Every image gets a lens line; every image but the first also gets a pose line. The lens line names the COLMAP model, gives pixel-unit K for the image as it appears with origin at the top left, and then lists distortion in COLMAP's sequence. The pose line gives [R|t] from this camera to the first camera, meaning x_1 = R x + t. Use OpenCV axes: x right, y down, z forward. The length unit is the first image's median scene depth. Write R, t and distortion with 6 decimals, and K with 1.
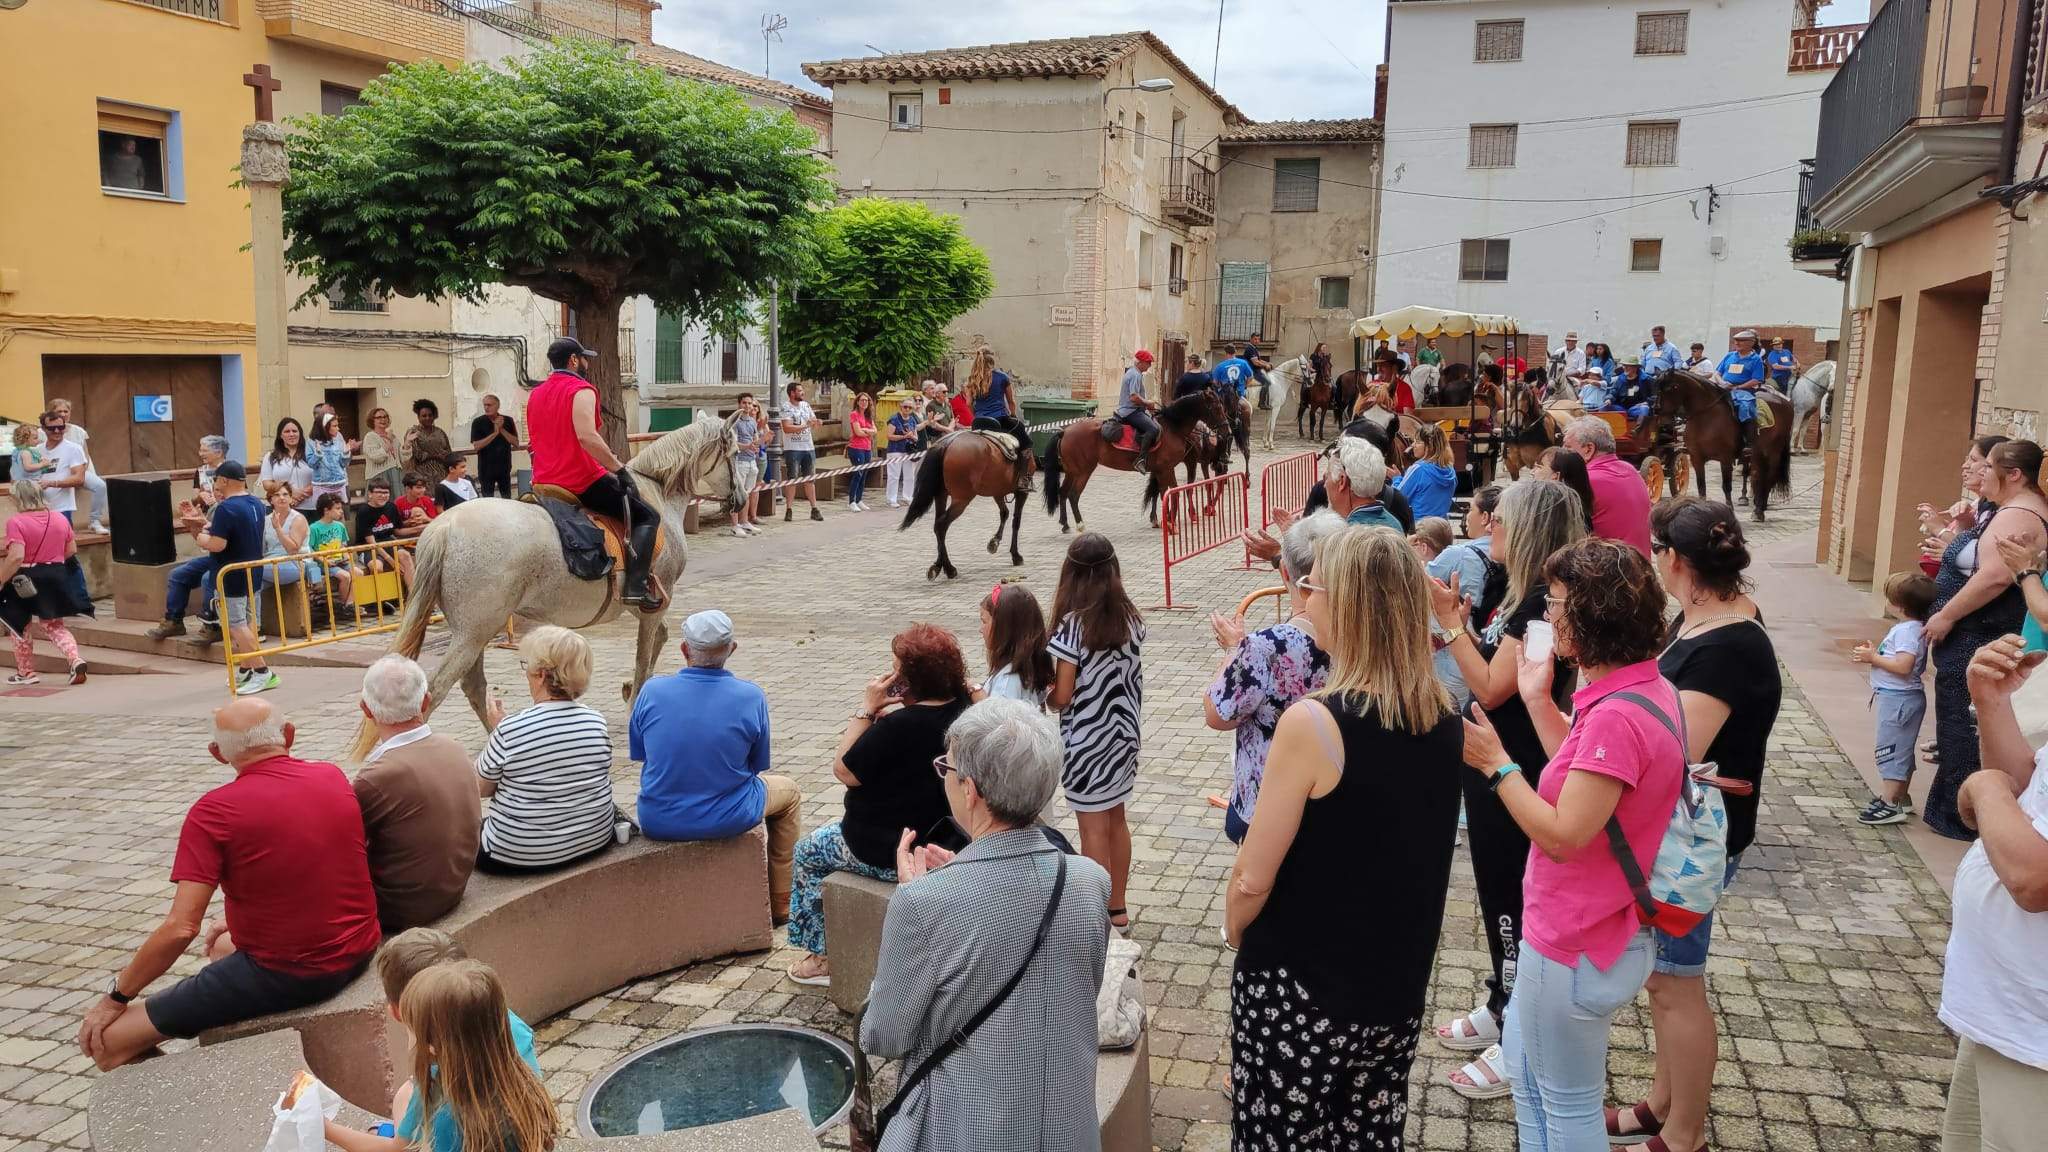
lens RADIAL K [[1425.2, 0, 1039.2], [0, 1425.2, 545.9], [0, 0, 1]] dist [0.008872, -0.002081]
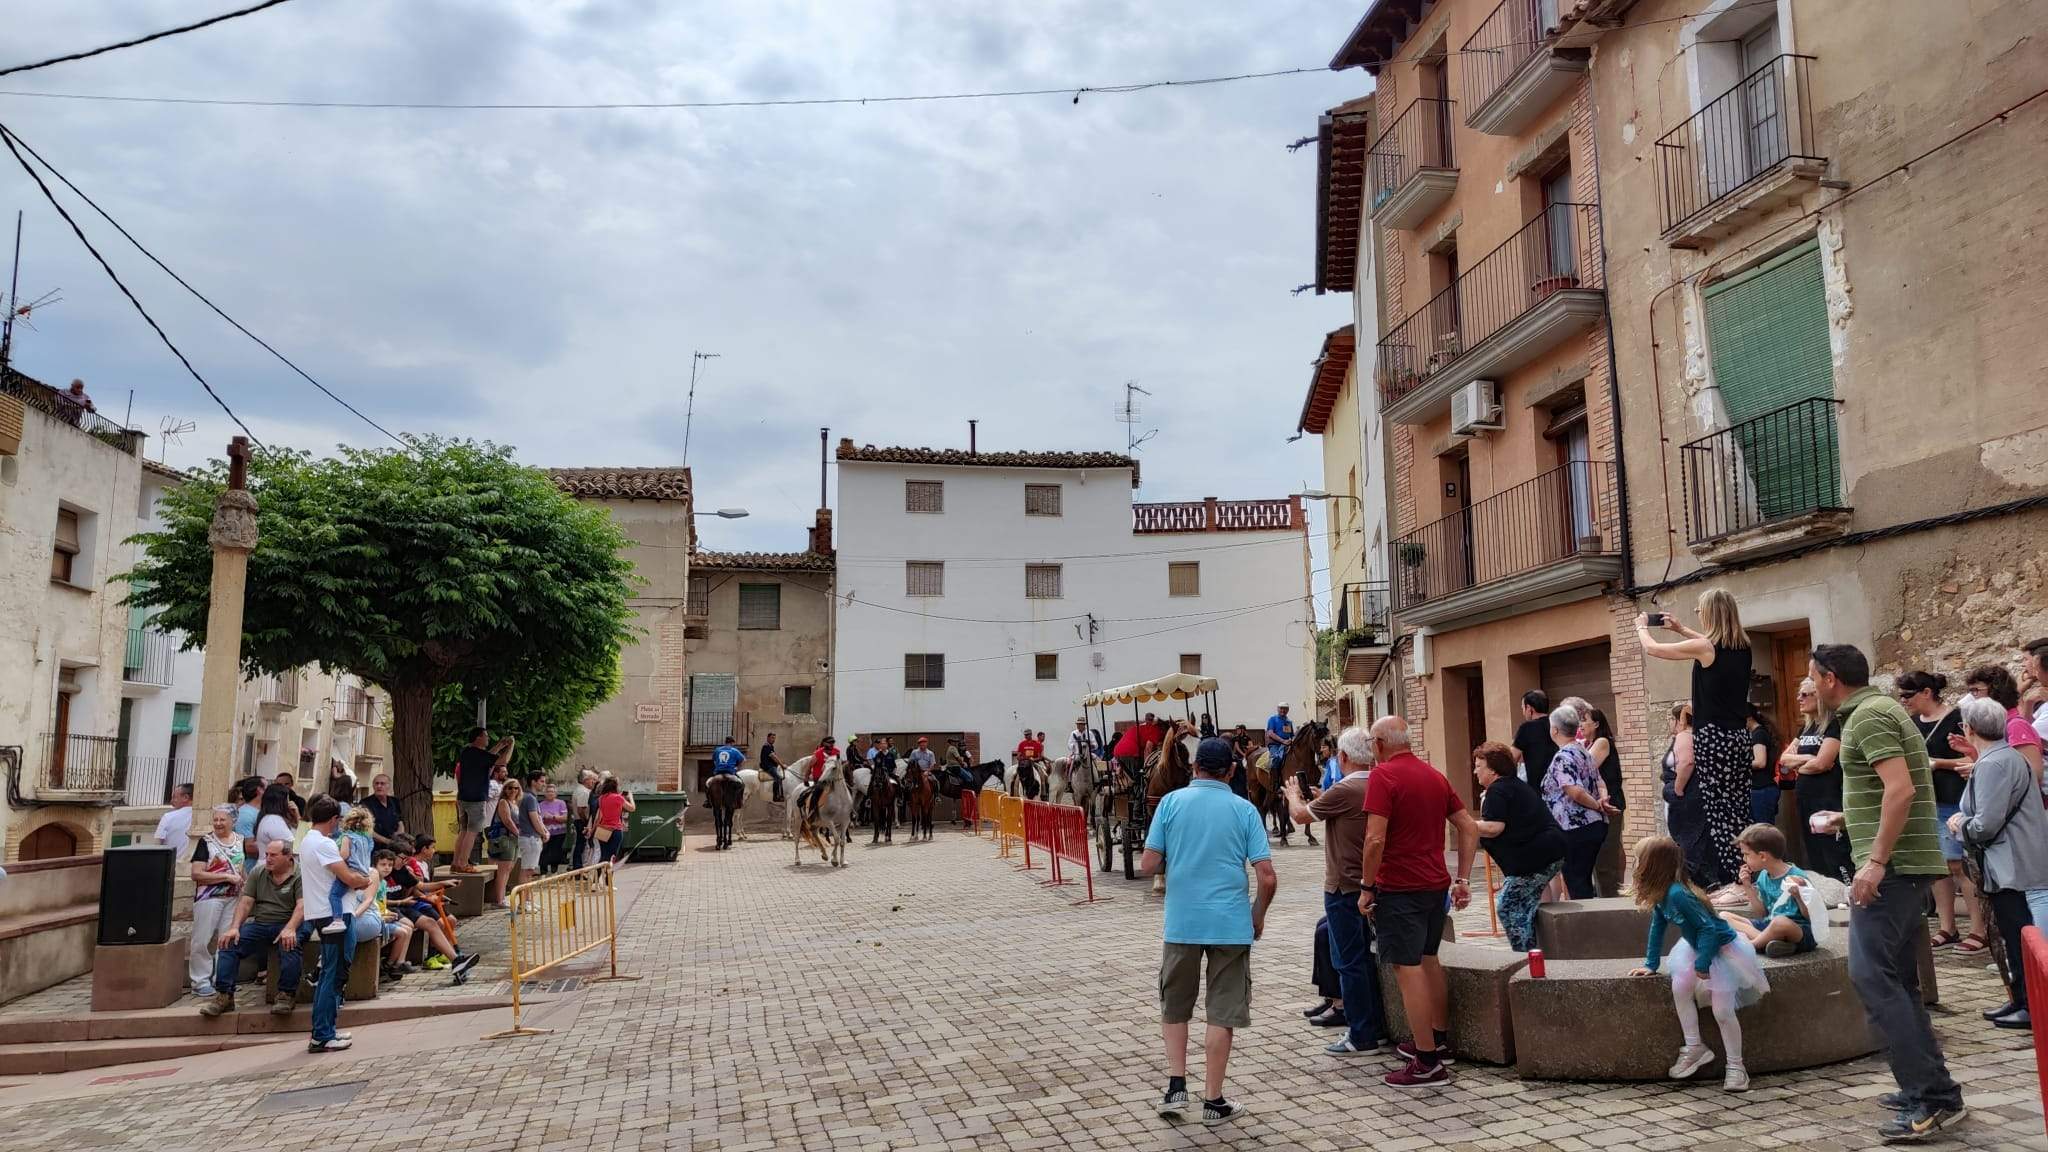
lens RADIAL K [[1424.2, 0, 1032.0], [0, 1424.2, 573.1], [0, 0, 1]] dist [0.003539, 0.005484]
pose [[0.855873, 0.038533, 0.515748, -0.295944], [0.107786, 0.962034, -0.250746, 0.035488], [-0.505829, 0.270197, 0.819225, -0.044335]]
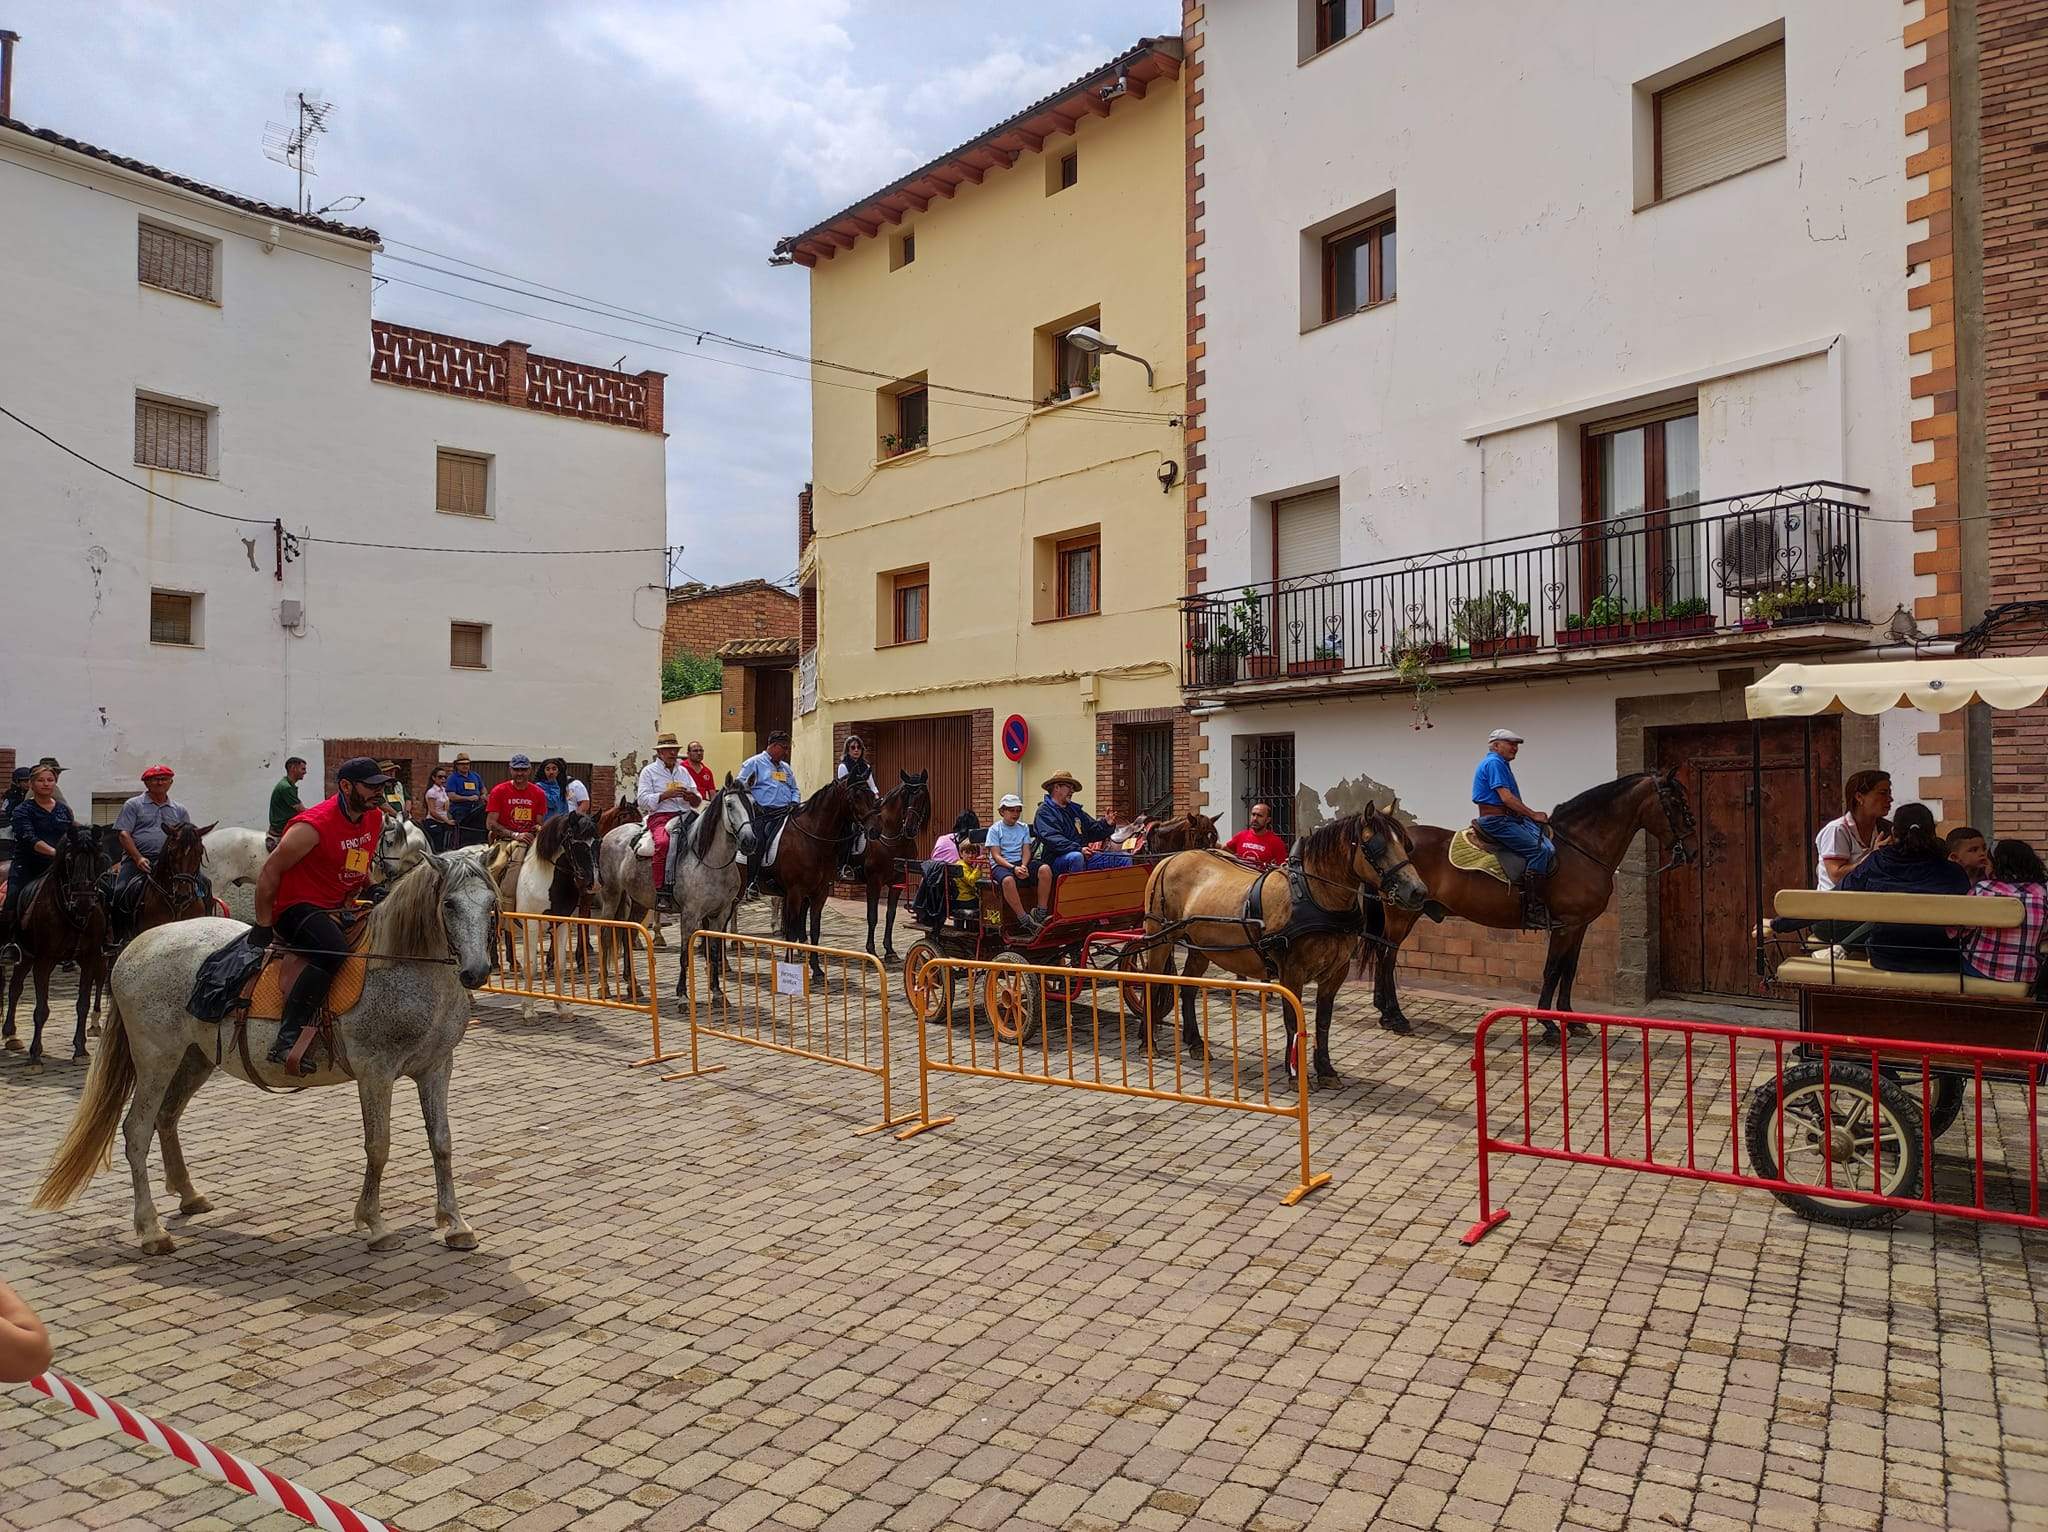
lens RADIAL K [[1453.2, 0, 1017.6], [0, 1453.2, 803.6], [0, 0, 1]] dist [-0.004488, -0.002149]
pose [[0.215807, -0.022911, 0.976167, -0.120024], [0.139970, 0.990126, -0.007705, -0.093604], [-0.966352, 0.138297, 0.216883, 0.690745]]
